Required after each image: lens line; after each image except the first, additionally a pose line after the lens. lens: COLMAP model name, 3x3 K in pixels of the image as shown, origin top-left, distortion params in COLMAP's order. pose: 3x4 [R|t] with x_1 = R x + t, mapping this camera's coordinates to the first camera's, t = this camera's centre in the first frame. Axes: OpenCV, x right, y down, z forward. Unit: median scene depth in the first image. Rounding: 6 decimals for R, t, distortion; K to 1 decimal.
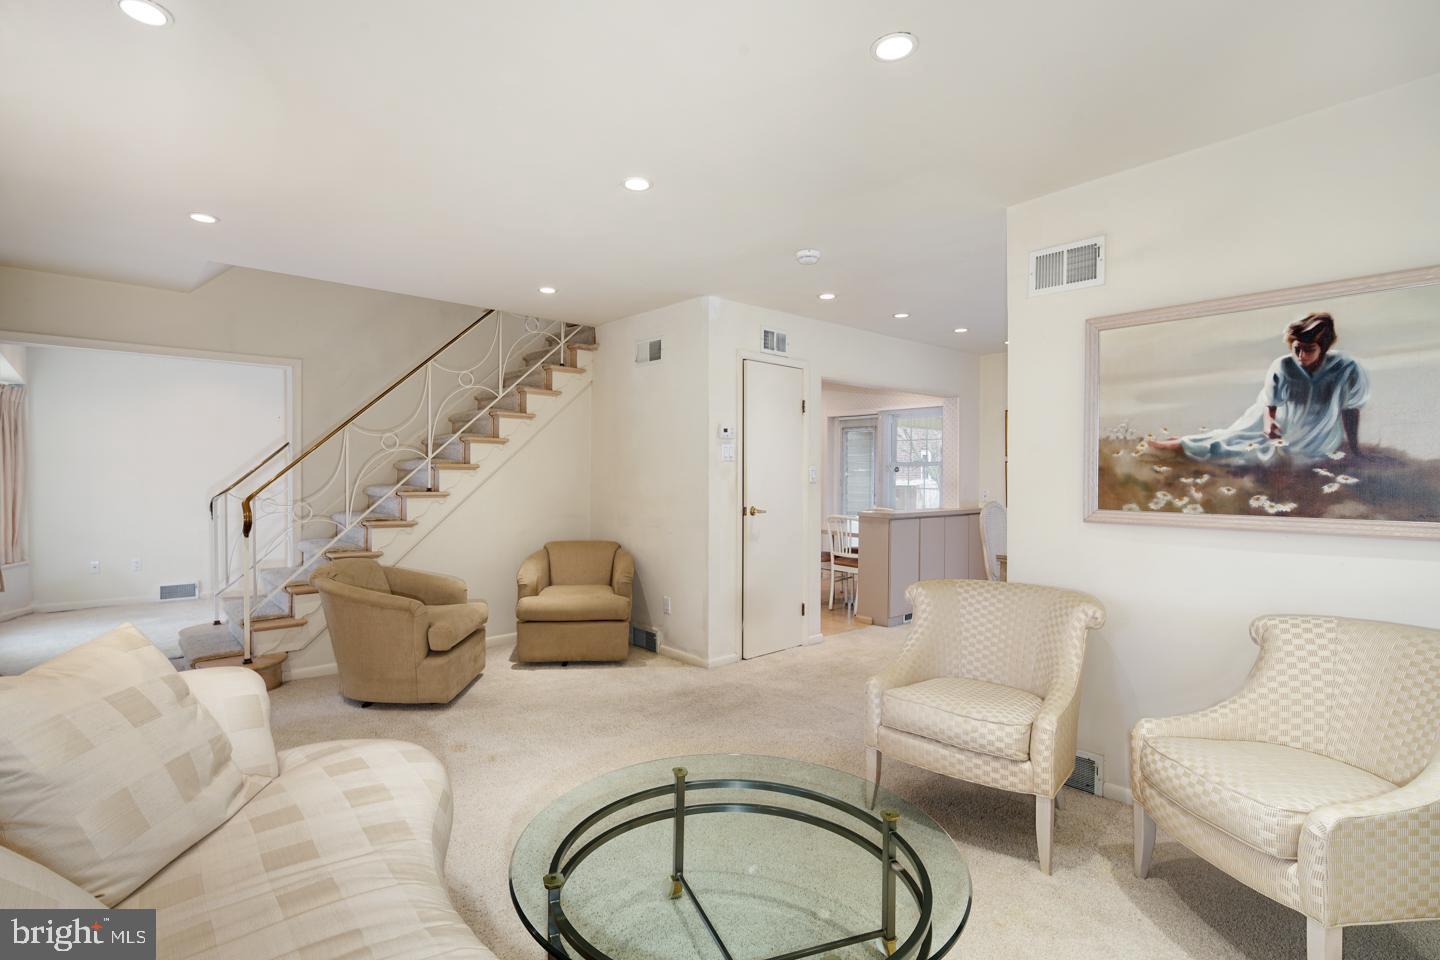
lens RADIAL K [[694.7, 0, 724.2], [0, 694.7, 482.0], [0, 0, 1]] dist [-0.000196, -0.000028]
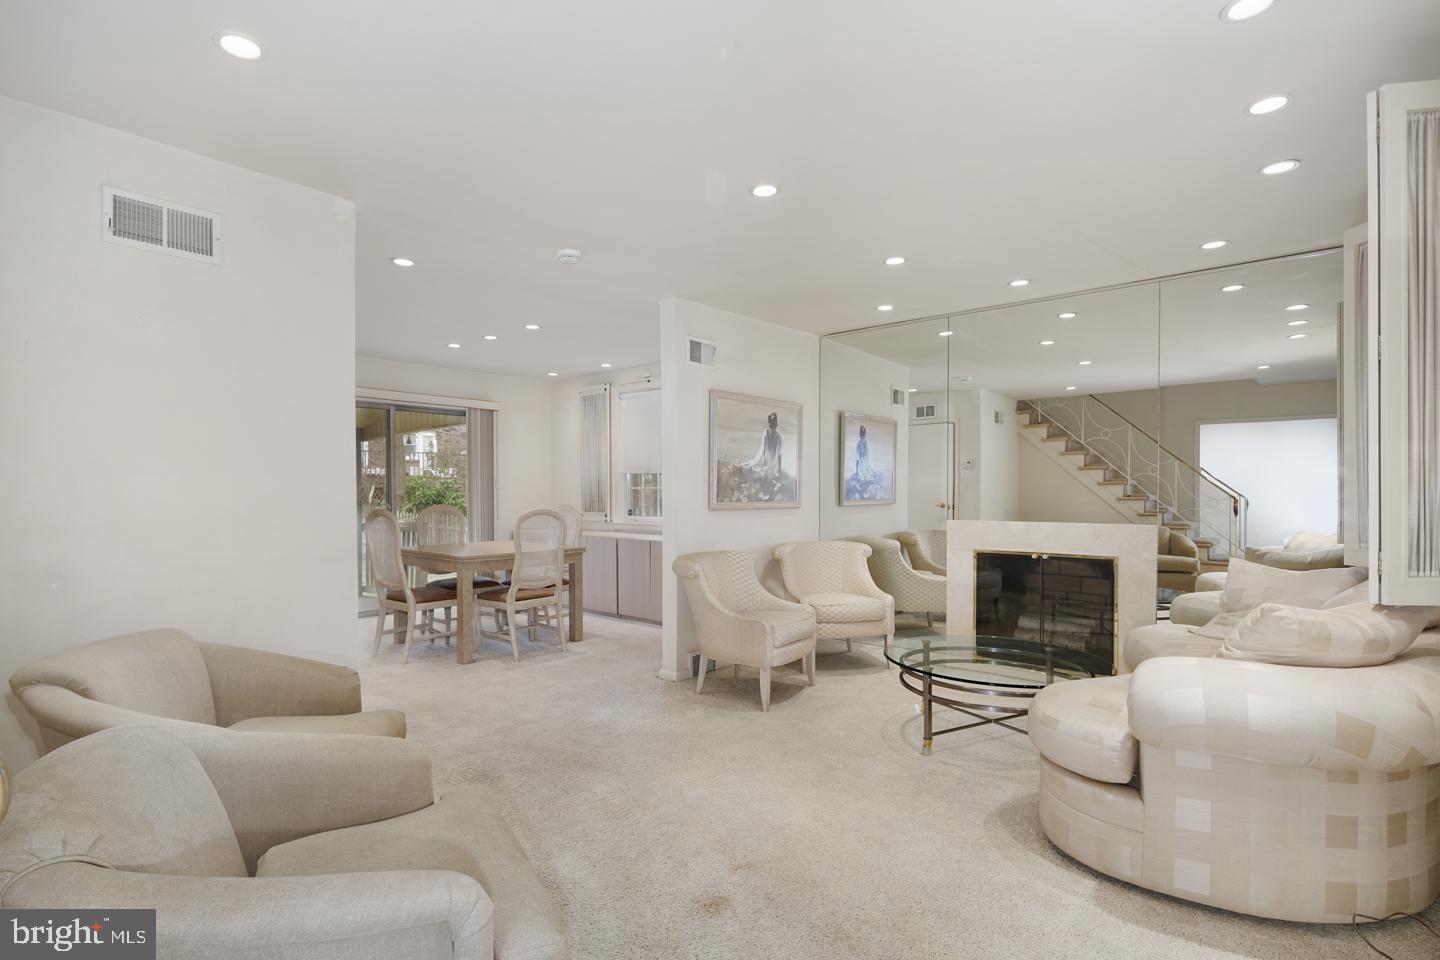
lens RADIAL K [[694.7, 0, 724.2], [0, 694.7, 482.0], [0, 0, 1]] dist [-0.000196, -0.000028]
pose [[-0.127664, 0.002947, 0.991813, -1.327786], [0.004561, 0.999987, -0.002384, -0.007427], [-0.991807, 0.004219, -0.127676, 1.379572]]
